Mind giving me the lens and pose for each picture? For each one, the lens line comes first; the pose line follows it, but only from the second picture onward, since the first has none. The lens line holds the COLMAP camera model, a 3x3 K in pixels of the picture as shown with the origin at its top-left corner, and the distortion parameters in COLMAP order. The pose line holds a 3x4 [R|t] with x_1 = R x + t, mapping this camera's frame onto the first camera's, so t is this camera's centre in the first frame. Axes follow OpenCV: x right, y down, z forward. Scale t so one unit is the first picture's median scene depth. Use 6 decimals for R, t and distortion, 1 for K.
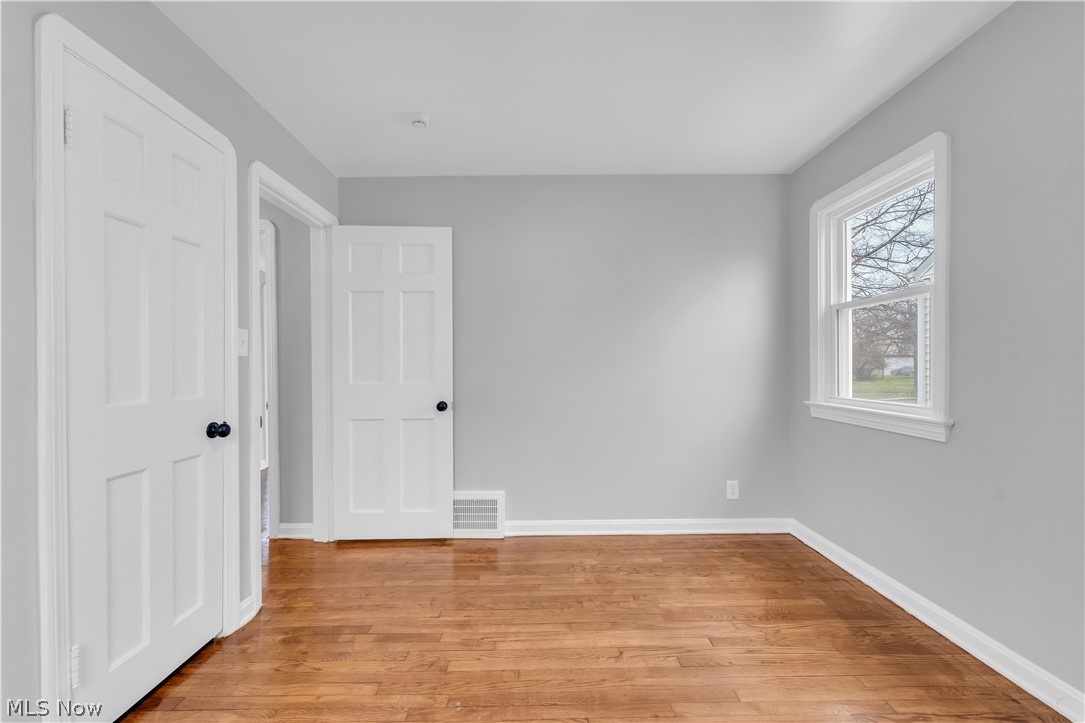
lens RADIAL K [[441.4, 0, 536.2], [0, 441.4, 367.7], [0, 0, 1]] dist [-0.003101, -0.000280]
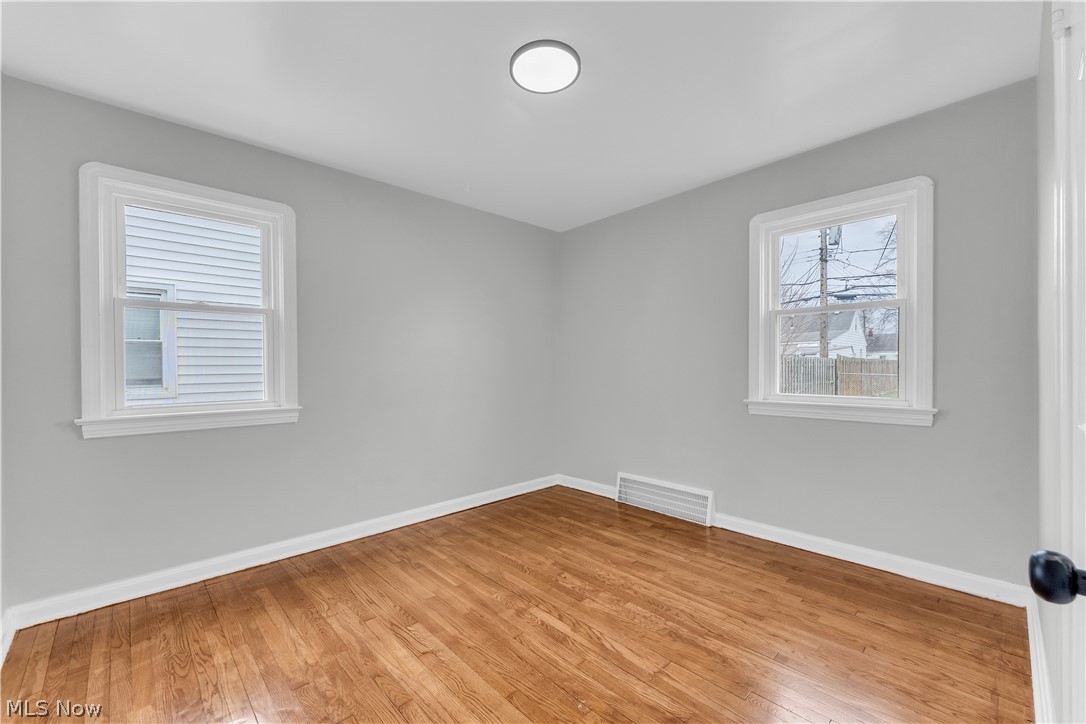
lens RADIAL K [[441.2, 0, 535.6], [0, 441.2, 369.0], [0, 0, 1]] dist [-0.001545, -0.000472]
pose [[-0.684950, 0.005717, 0.728568, -0.676717], [0.014792, 0.999872, 0.006061, -0.003324], [-0.728440, 0.014928, -0.684947, 1.409926]]
